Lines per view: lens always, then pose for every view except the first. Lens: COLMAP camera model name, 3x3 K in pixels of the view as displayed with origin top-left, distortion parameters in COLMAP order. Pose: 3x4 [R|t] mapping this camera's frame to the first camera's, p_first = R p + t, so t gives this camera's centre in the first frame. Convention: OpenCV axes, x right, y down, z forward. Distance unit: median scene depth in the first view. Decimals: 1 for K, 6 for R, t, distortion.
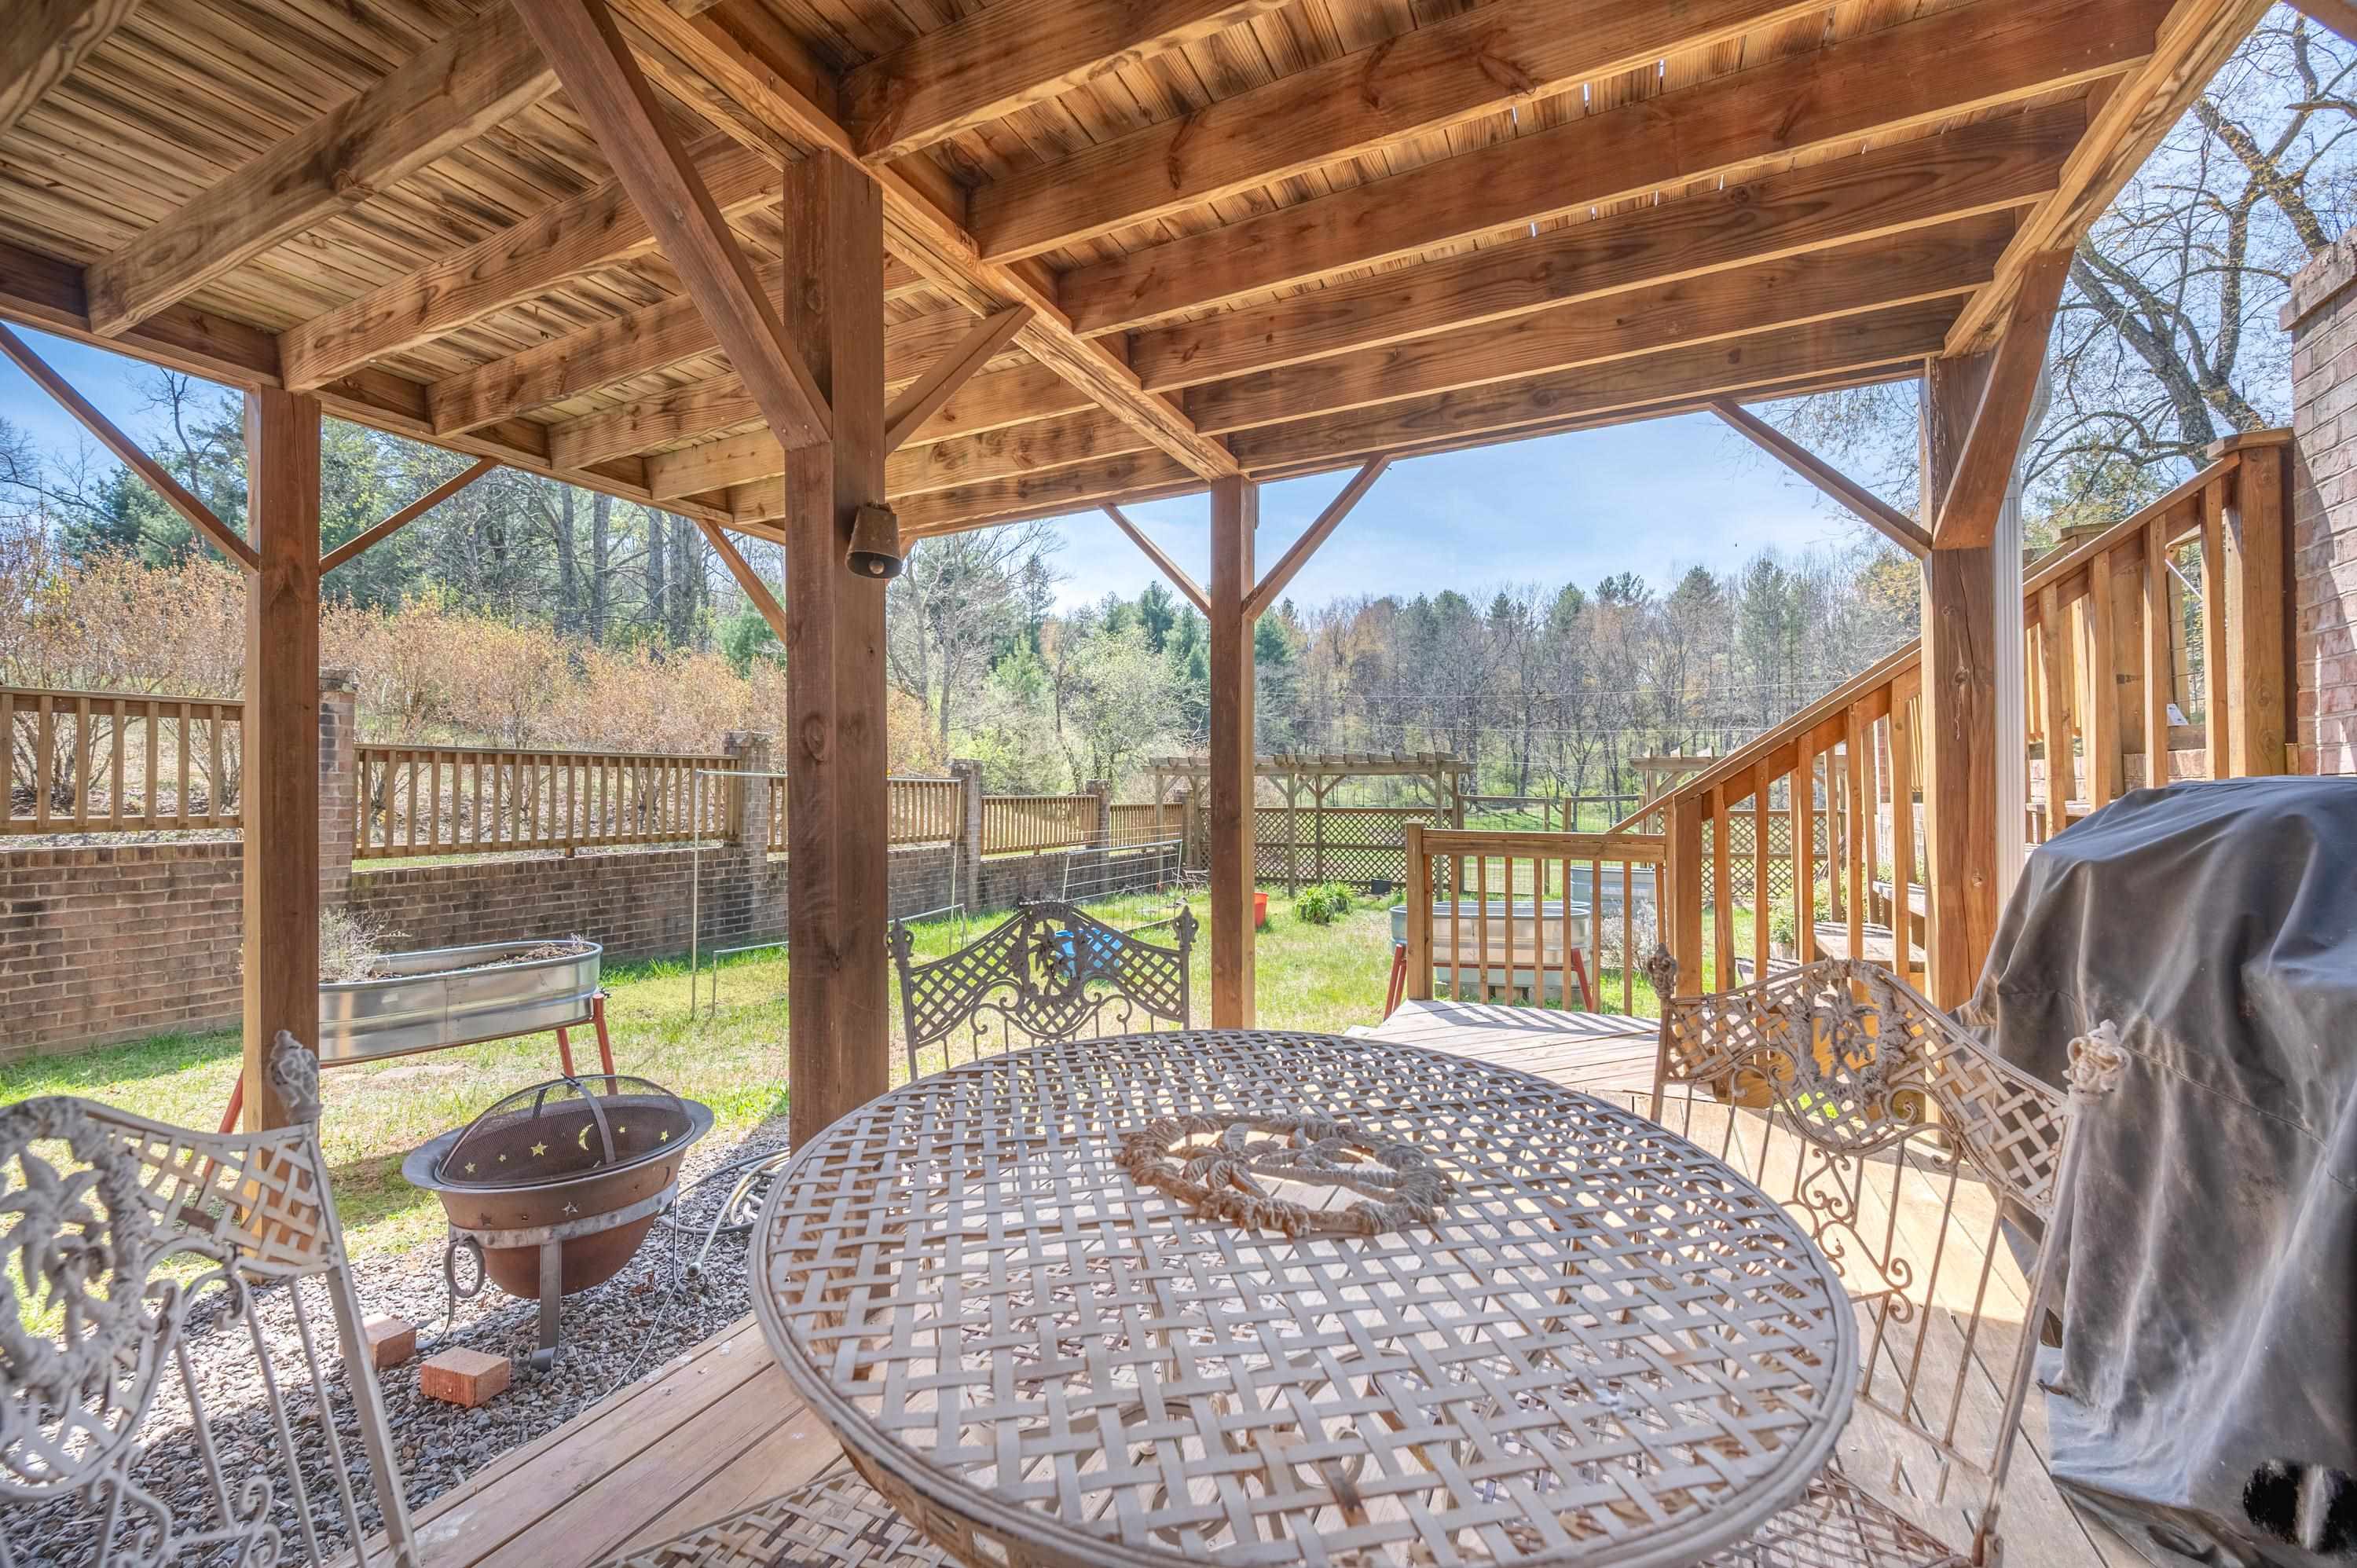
lens RADIAL K [[933.3, 0, 1184.2], [0, 933.3, 784.0], [0, 0, 1]] dist [-0.000289, 0.000159]
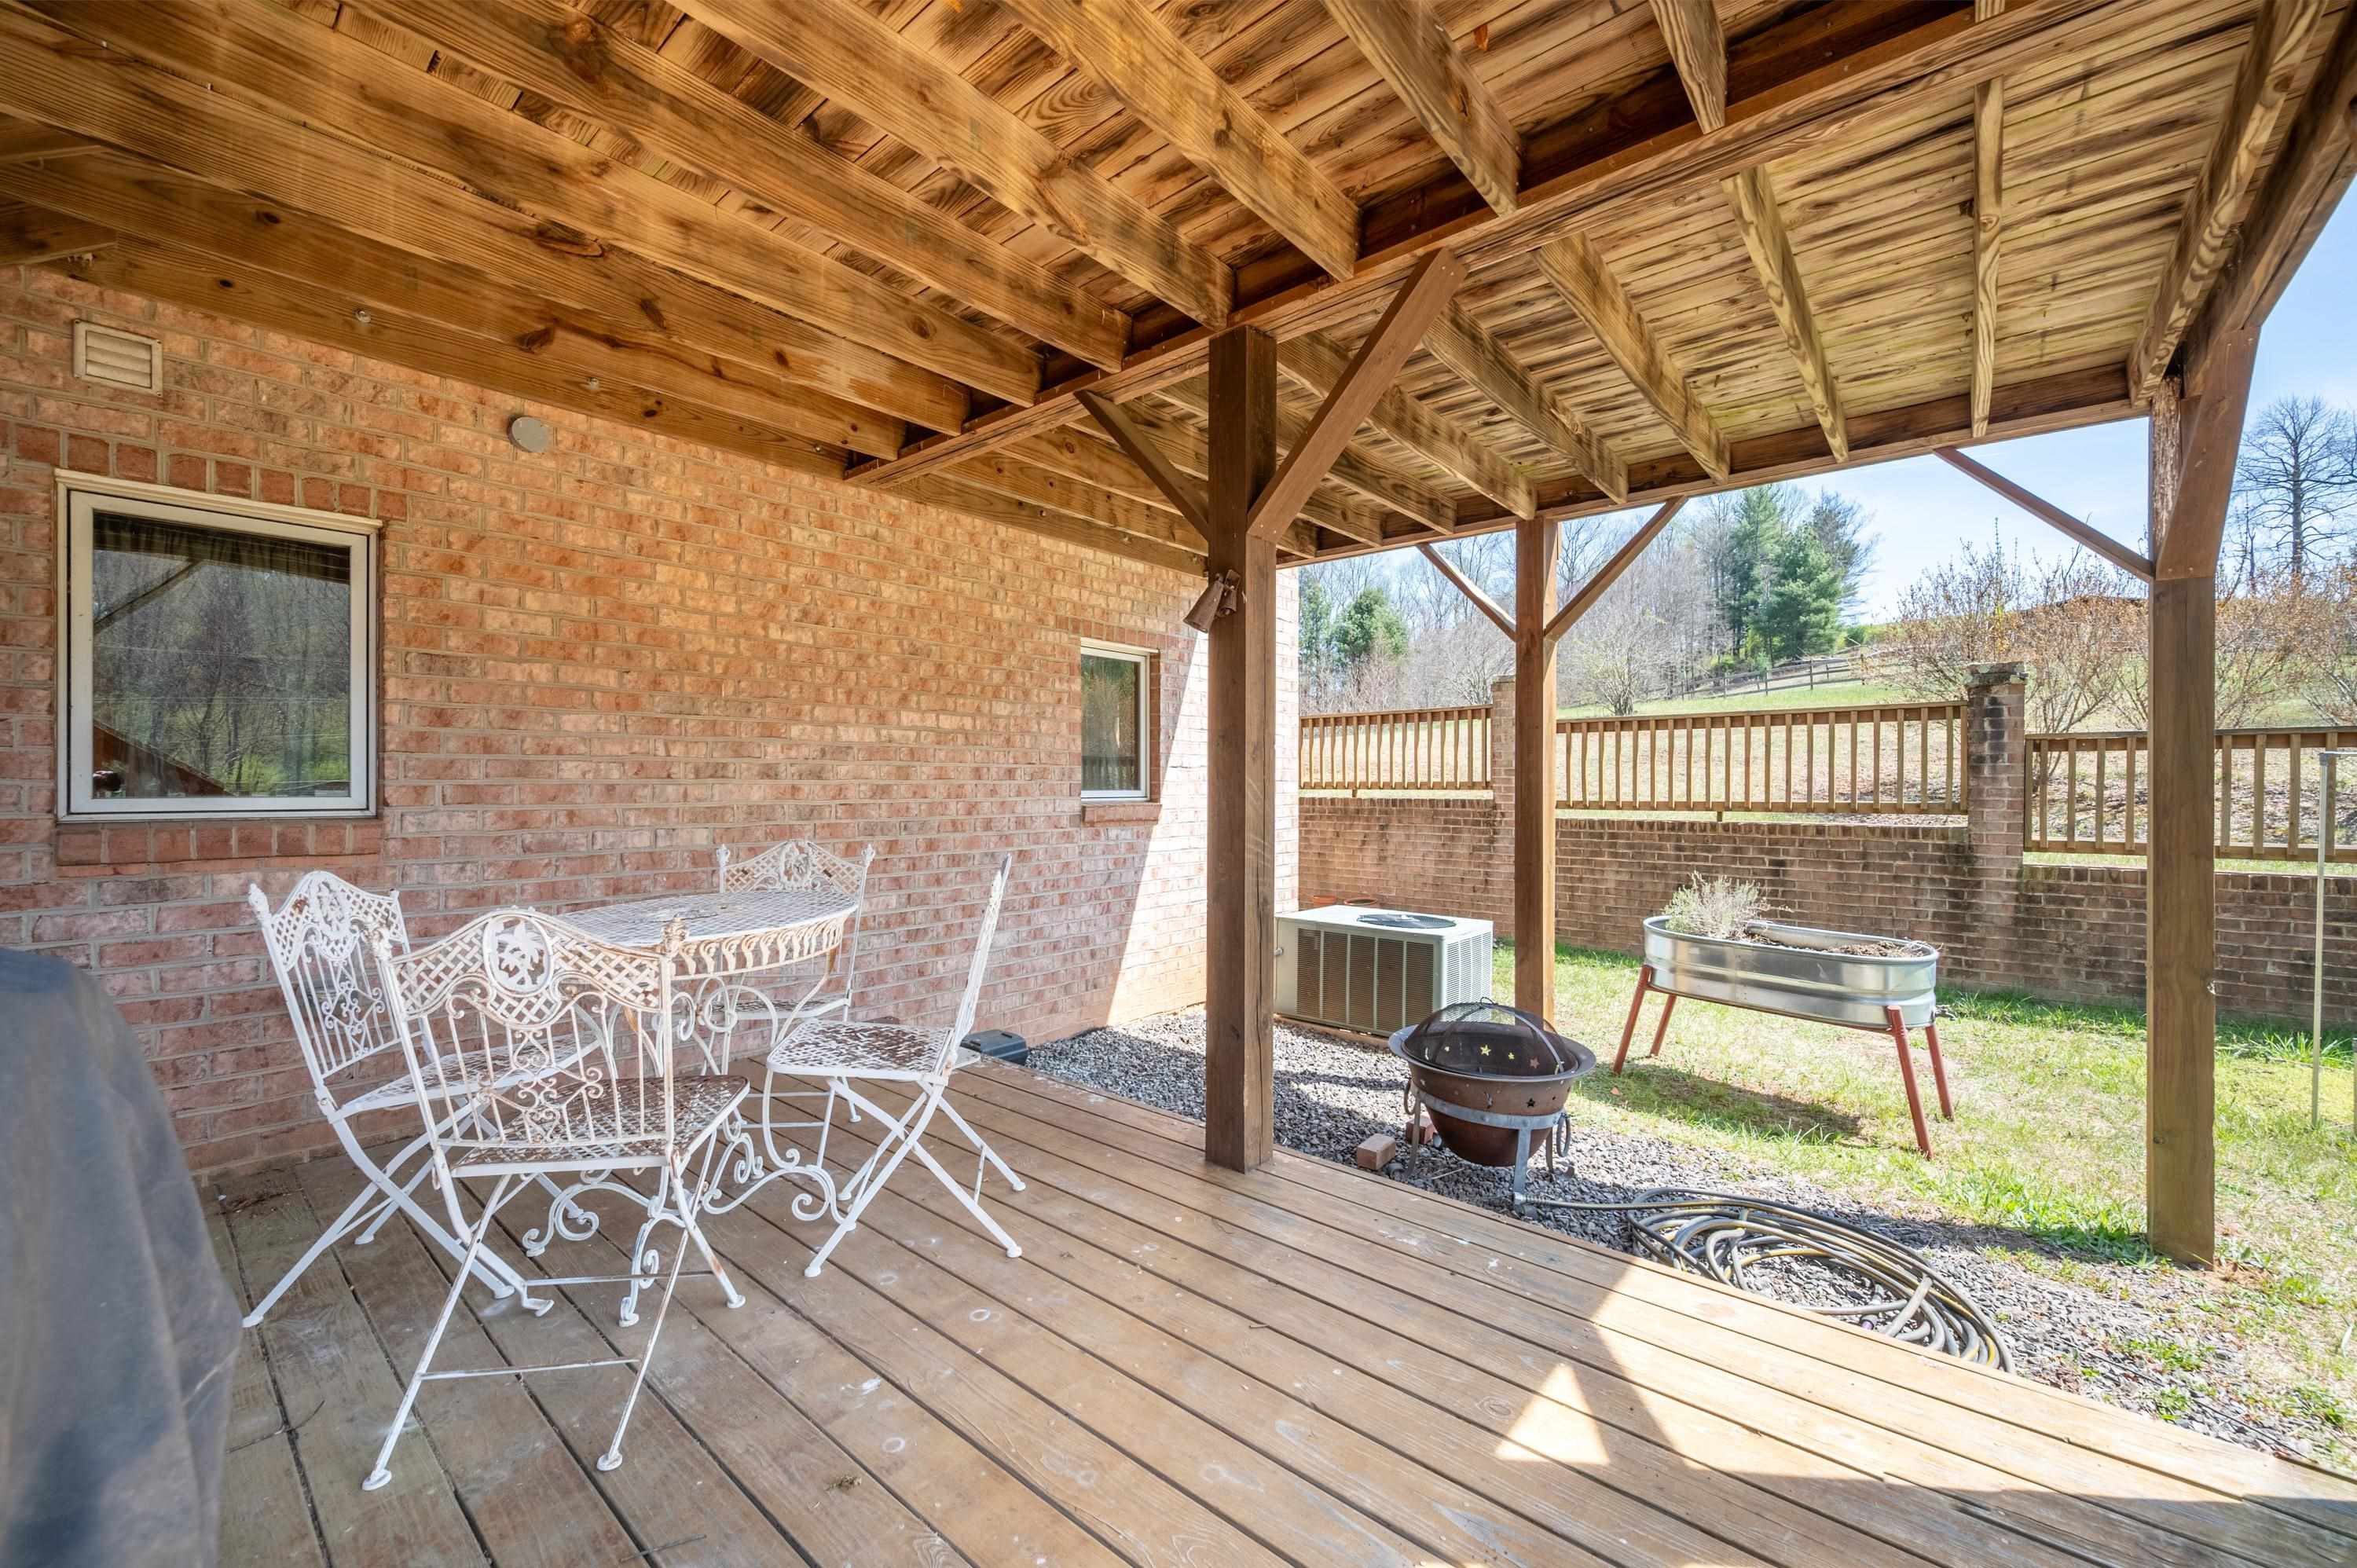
lens RADIAL K [[933.3, 0, 1184.2], [0, 933.3, 784.0], [0, 0, 1]] dist [-0.000289, 0.000159]
pose [[-0.265987, 0.003449, -0.963970, 0.309808], [0.007391, 0.999972, 0.001538, 0.001376], [0.963948, -0.006715, -0.266005, 0.408282]]
